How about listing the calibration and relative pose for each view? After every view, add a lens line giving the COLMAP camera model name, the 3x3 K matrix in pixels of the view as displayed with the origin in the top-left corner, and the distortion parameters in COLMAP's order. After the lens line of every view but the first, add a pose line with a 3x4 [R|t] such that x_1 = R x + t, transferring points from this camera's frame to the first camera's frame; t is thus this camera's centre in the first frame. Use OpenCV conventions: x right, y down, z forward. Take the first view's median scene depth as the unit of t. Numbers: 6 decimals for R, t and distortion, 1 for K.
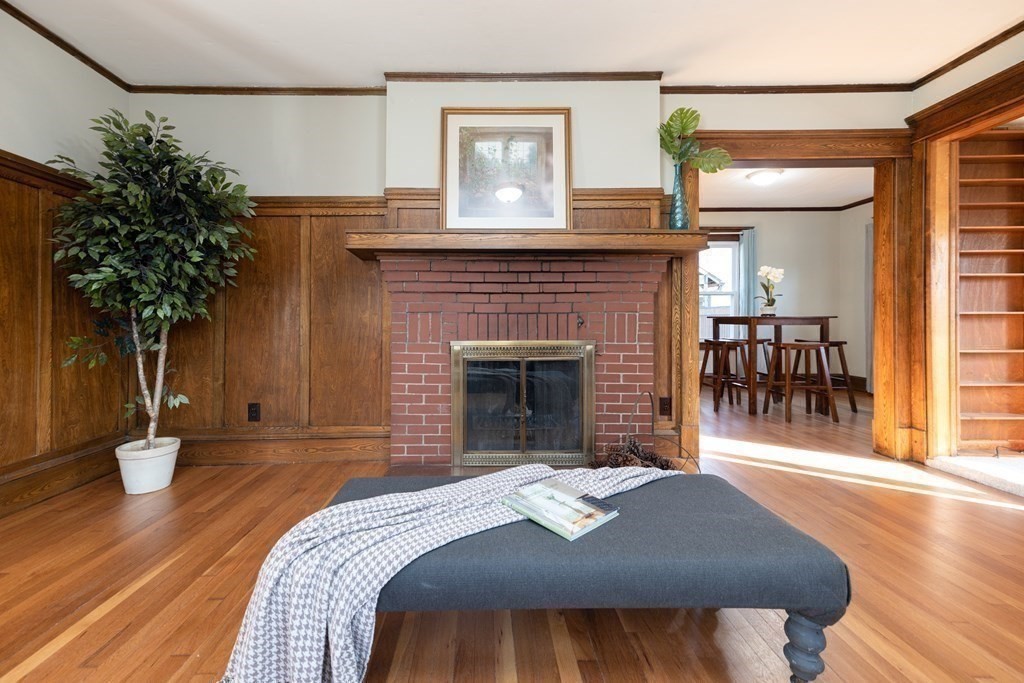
lens RADIAL K [[432.1, 0, 494.4], [0, 432.1, 320.2], [0, 0, 1]] dist [0.020716, 0.001139]
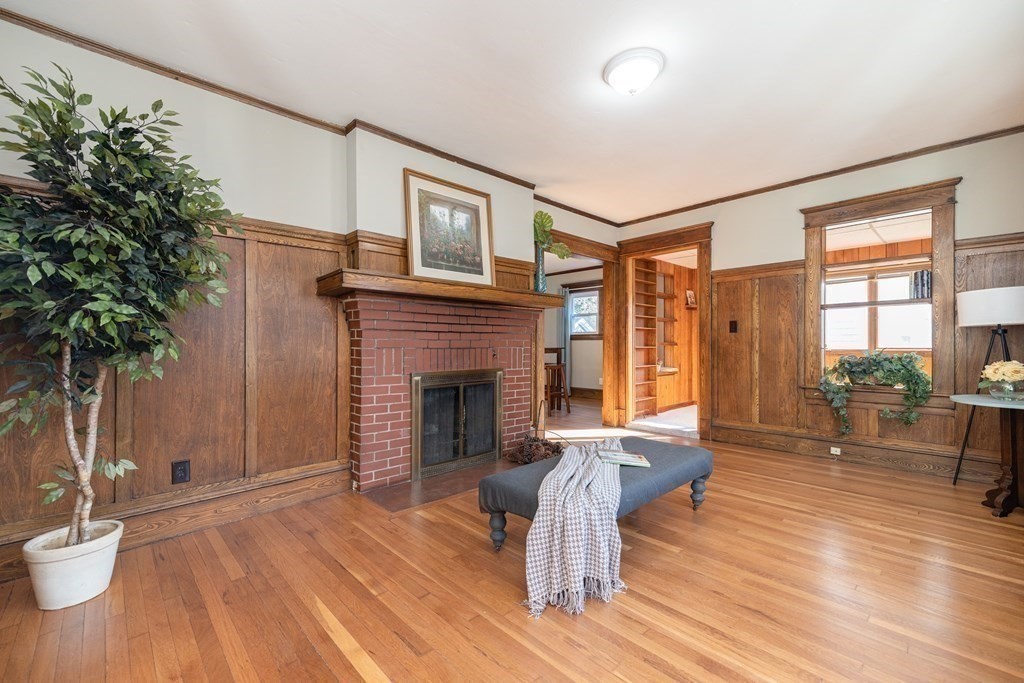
lens RADIAL K [[432.1, 0, 492.5], [0, 432.1, 350.4], [0, 0, 1]] dist [0.020716, 0.001139]
pose [[0.741042, -0.009139, 0.671397, -0.712540], [0.004105, 0.999950, 0.009080, -0.021035], [-0.671447, -0.003973, 0.741042, 0.004552]]
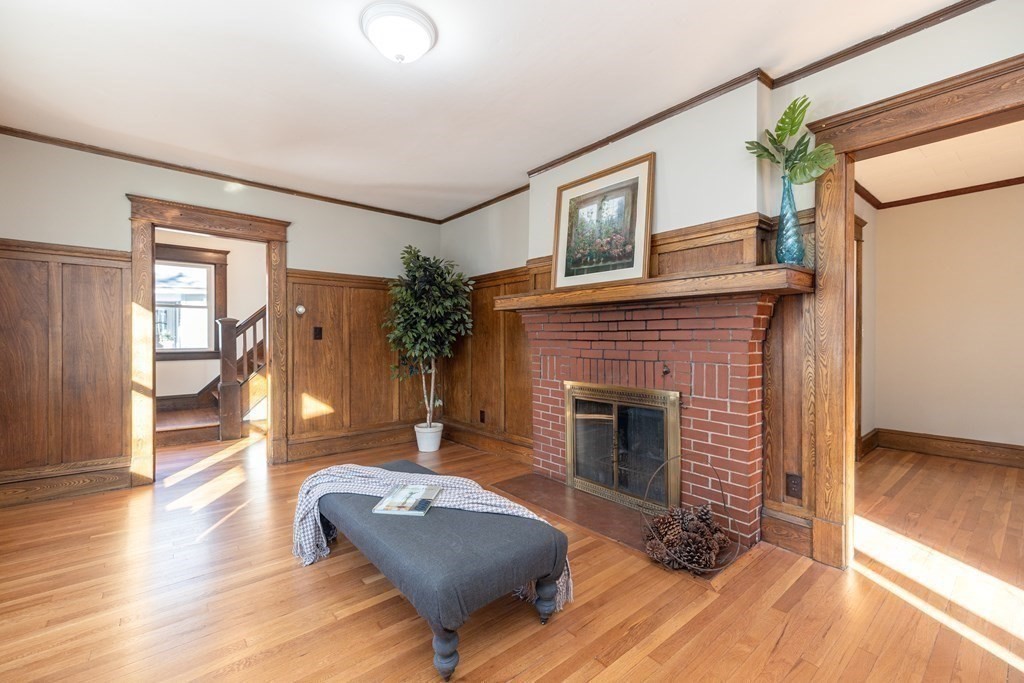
lens RADIAL K [[432.1, 0, 513.8], [0, 432.1, 340.0], [0, 0, 1]] dist [0.020716, 0.001139]
pose [[0.639910, 0.006022, -0.768427, 0.723029], [0.000973, 0.999962, 0.008647, -0.073852], [0.768450, -0.006281, 0.639880, 0.128635]]
